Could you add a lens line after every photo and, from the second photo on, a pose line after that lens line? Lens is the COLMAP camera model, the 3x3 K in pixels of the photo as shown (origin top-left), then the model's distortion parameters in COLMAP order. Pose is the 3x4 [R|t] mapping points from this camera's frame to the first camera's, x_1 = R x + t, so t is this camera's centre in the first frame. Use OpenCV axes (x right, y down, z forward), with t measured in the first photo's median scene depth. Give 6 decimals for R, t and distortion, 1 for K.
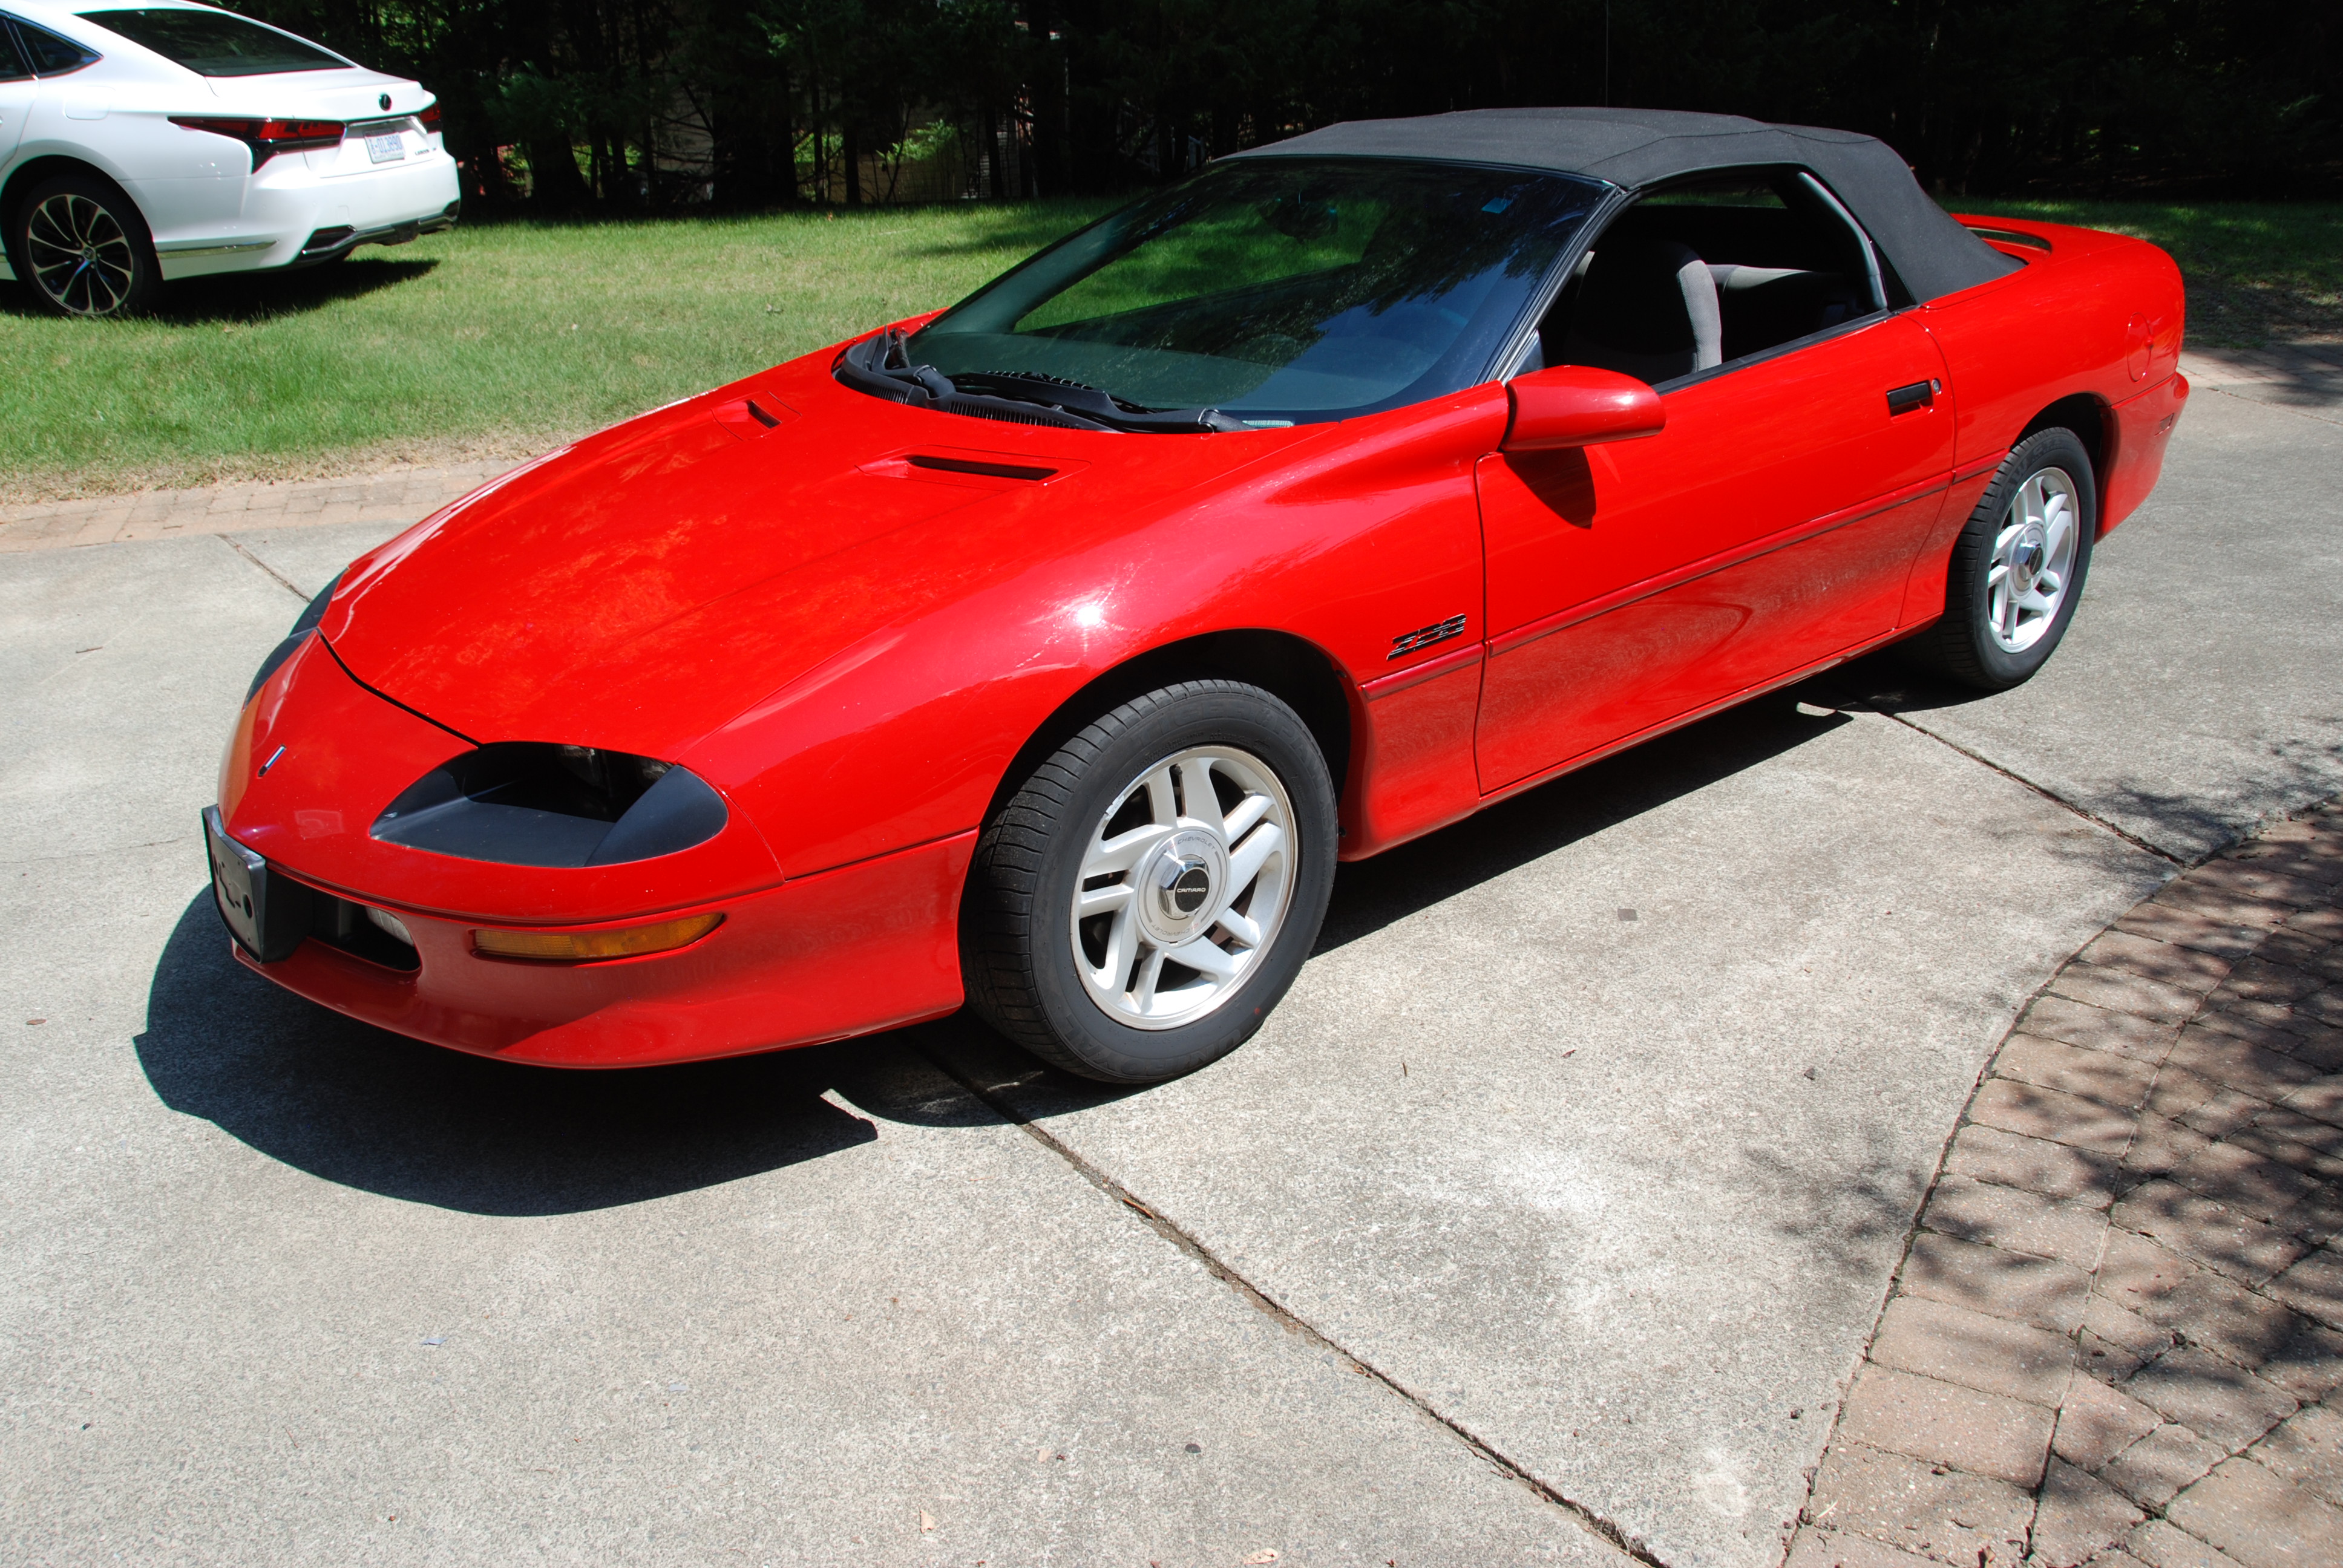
lens RADIAL K [[1852.0, 0, 1194.0], [0, 1852.0, 797.7], [0, 0, 1]] dist [-0.162198, 0.126075]
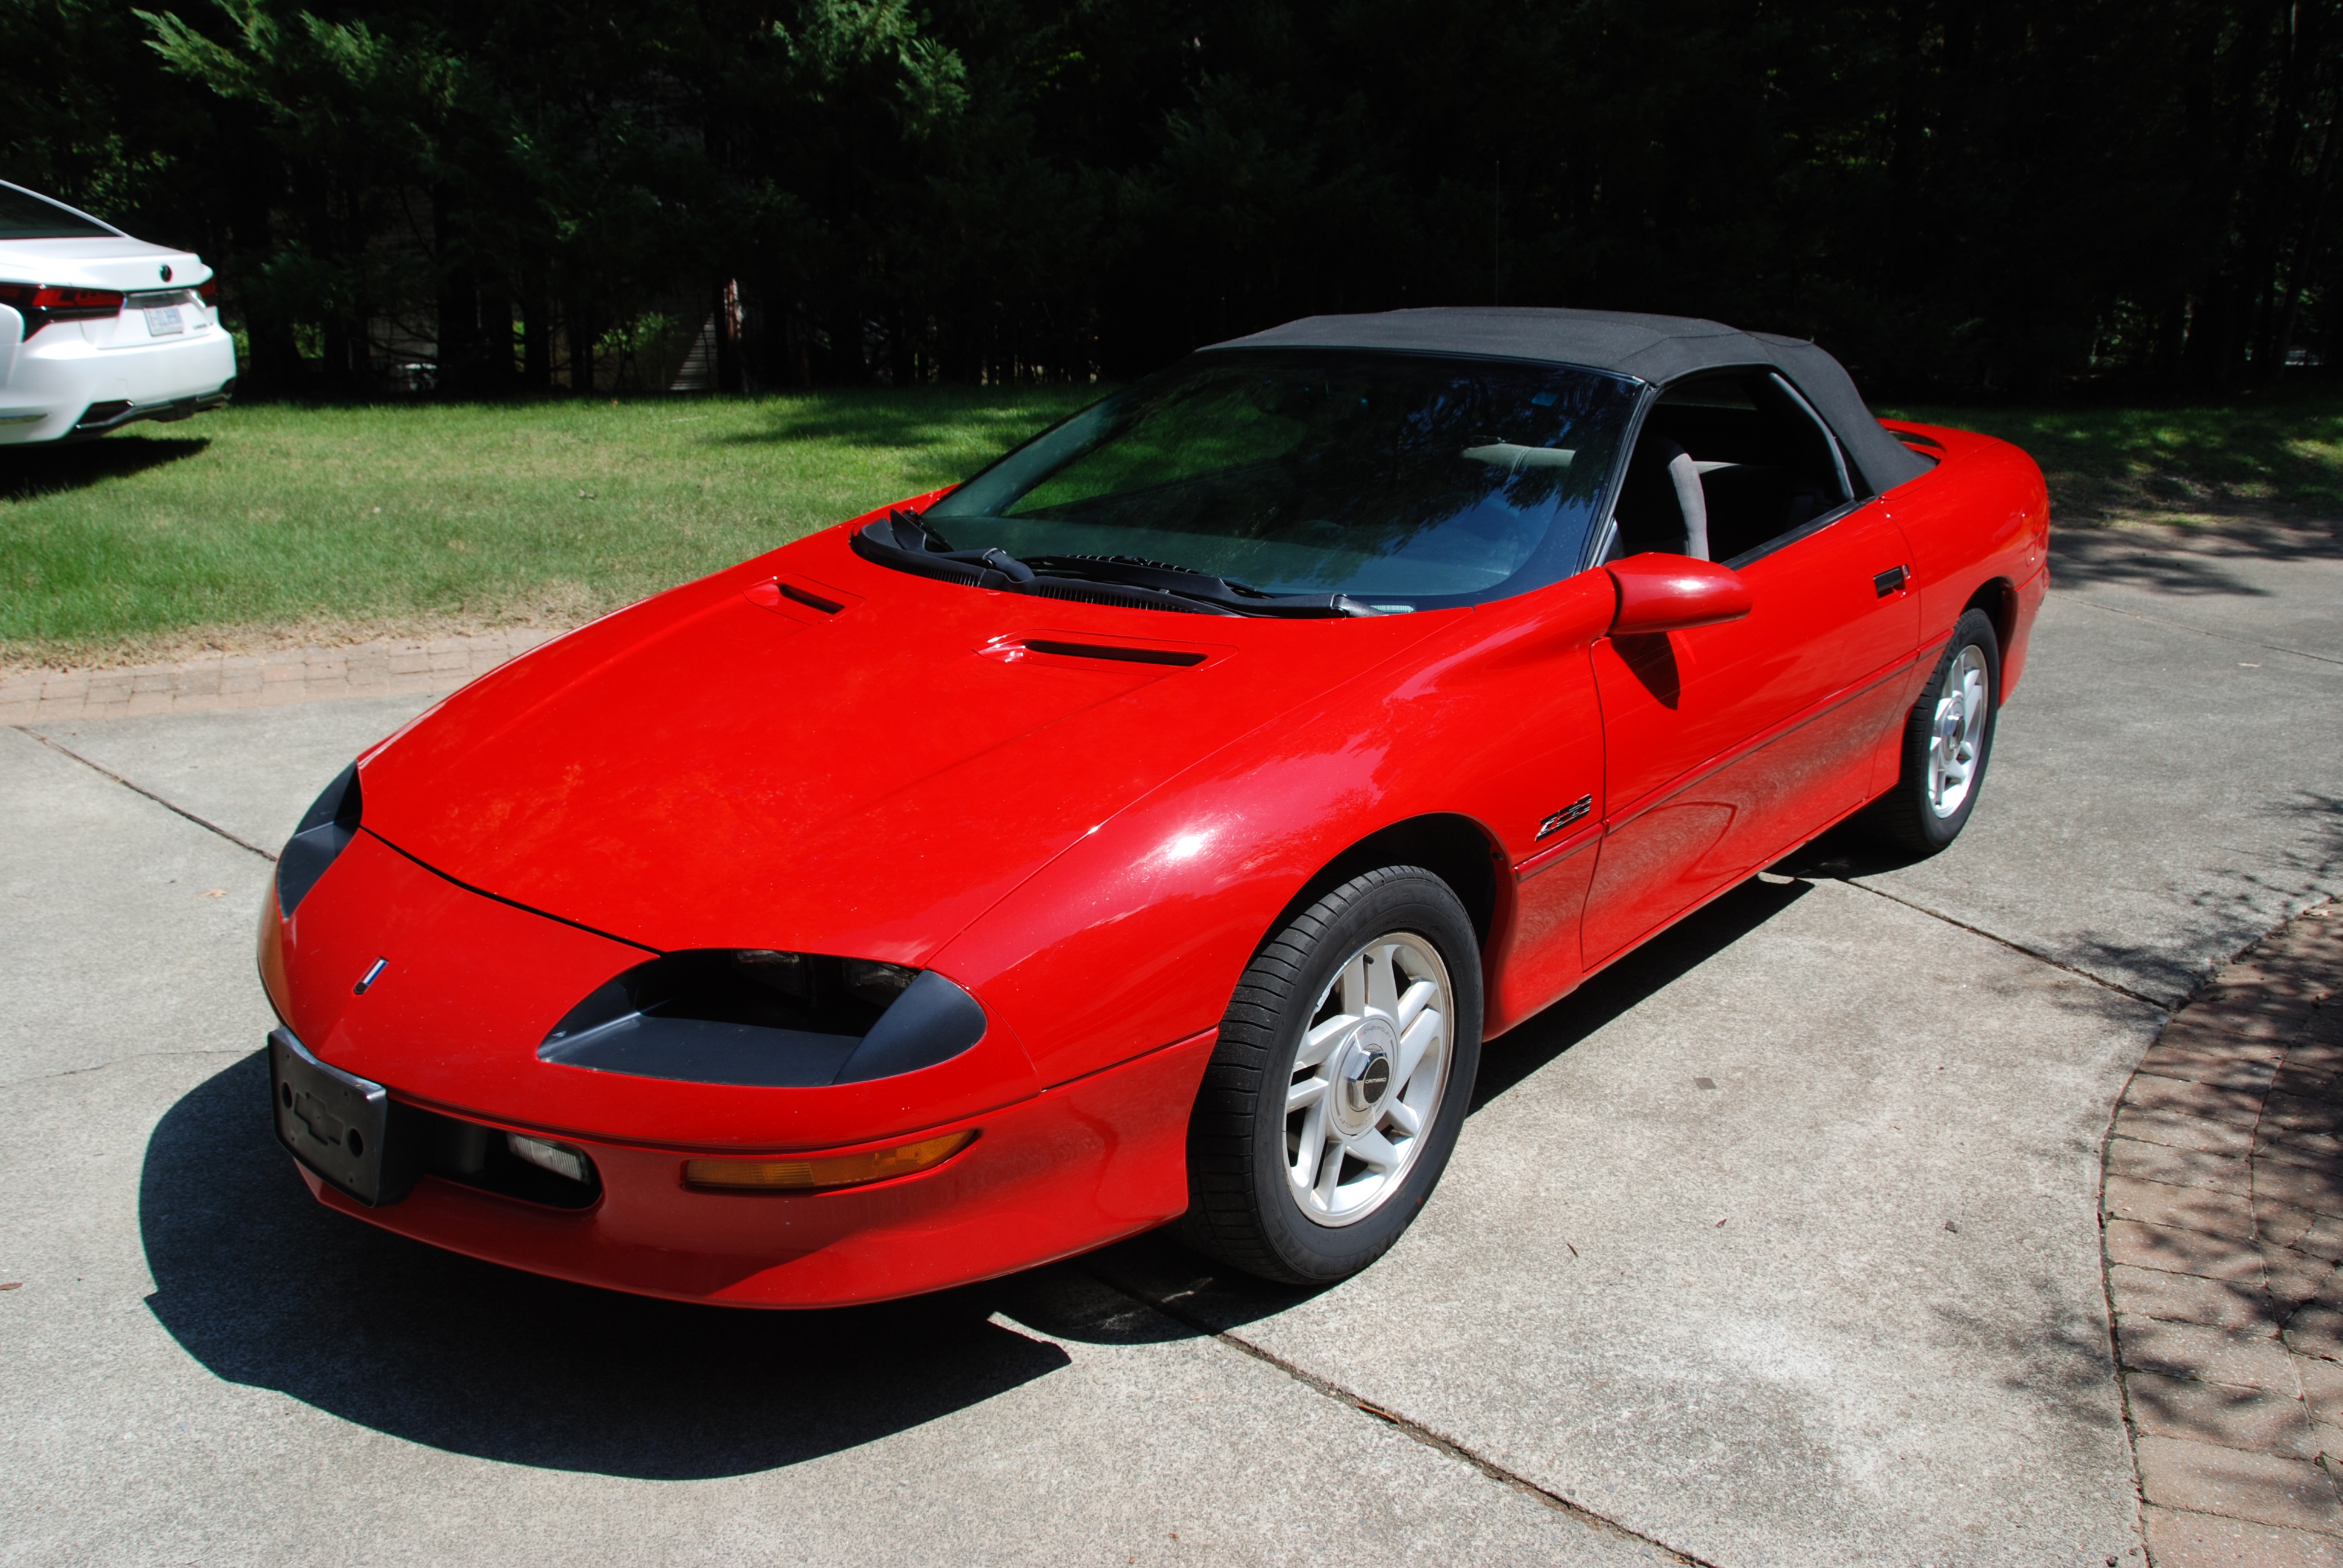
lens RADIAL K [[1826.8, 0, 1196.2], [0, 1826.8, 809.1], [0, 0, 1]] dist [-0.162891, 0.116844]
pose [[0.984503, -0.018372, 0.174401, -0.235994], [0.034546, 0.995328, -0.090163, -0.008659], [-0.171930, 0.094790, 0.980538, 0.055032]]
